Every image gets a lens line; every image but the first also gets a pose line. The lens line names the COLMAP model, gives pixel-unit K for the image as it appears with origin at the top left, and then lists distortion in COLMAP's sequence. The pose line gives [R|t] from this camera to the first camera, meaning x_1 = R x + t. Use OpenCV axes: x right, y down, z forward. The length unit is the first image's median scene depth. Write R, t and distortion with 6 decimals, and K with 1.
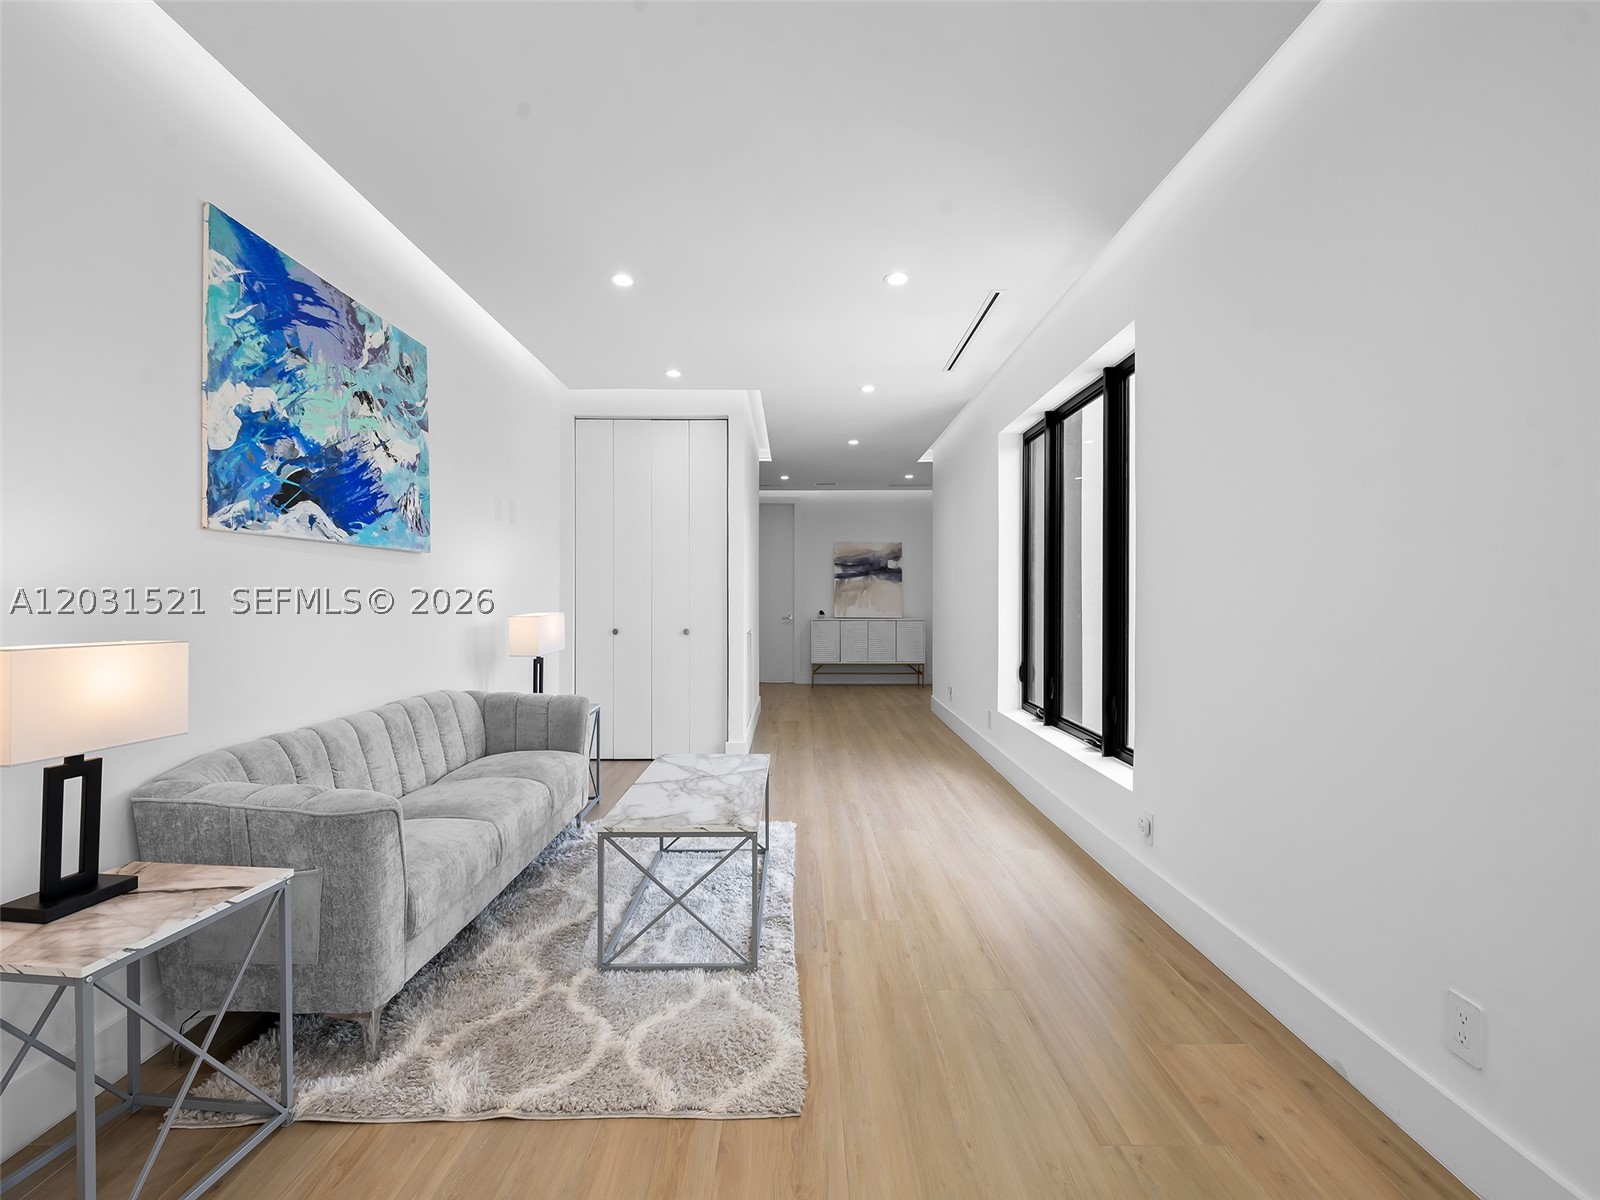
lens RADIAL K [[634.7, 0, 803.1], [0, 634.7, 597.7], [0, 0, 1]] dist [-0.000654, -0.000751]
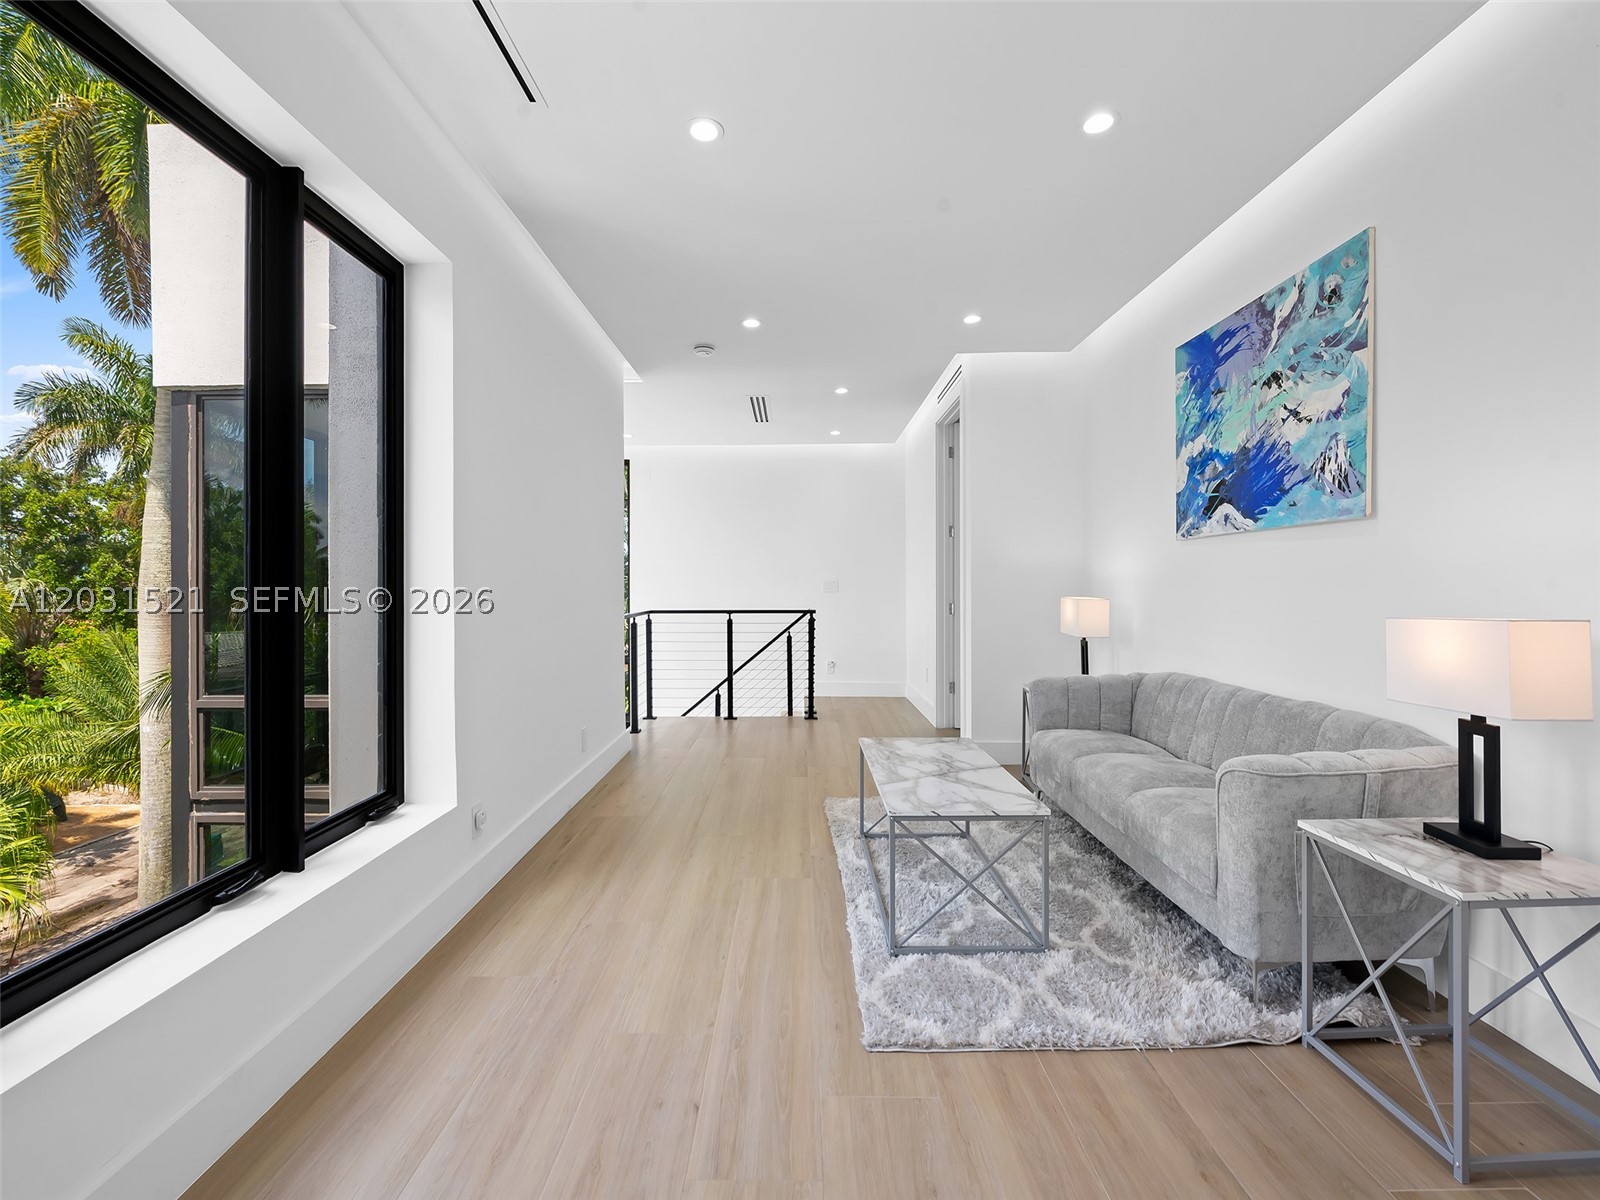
lens RADIAL K [[675.7, 0, 799.1], [0, 675.7, 591.9], [0, 0, 1]] dist [-0.000474, -0.000679]
pose [[-0.999984, 0.002195, 0.005194, 0.048813], [0.002264, 0.999909, 0.013285, 0.001993], [-0.005164, 0.013297, -0.999898, 2.108674]]
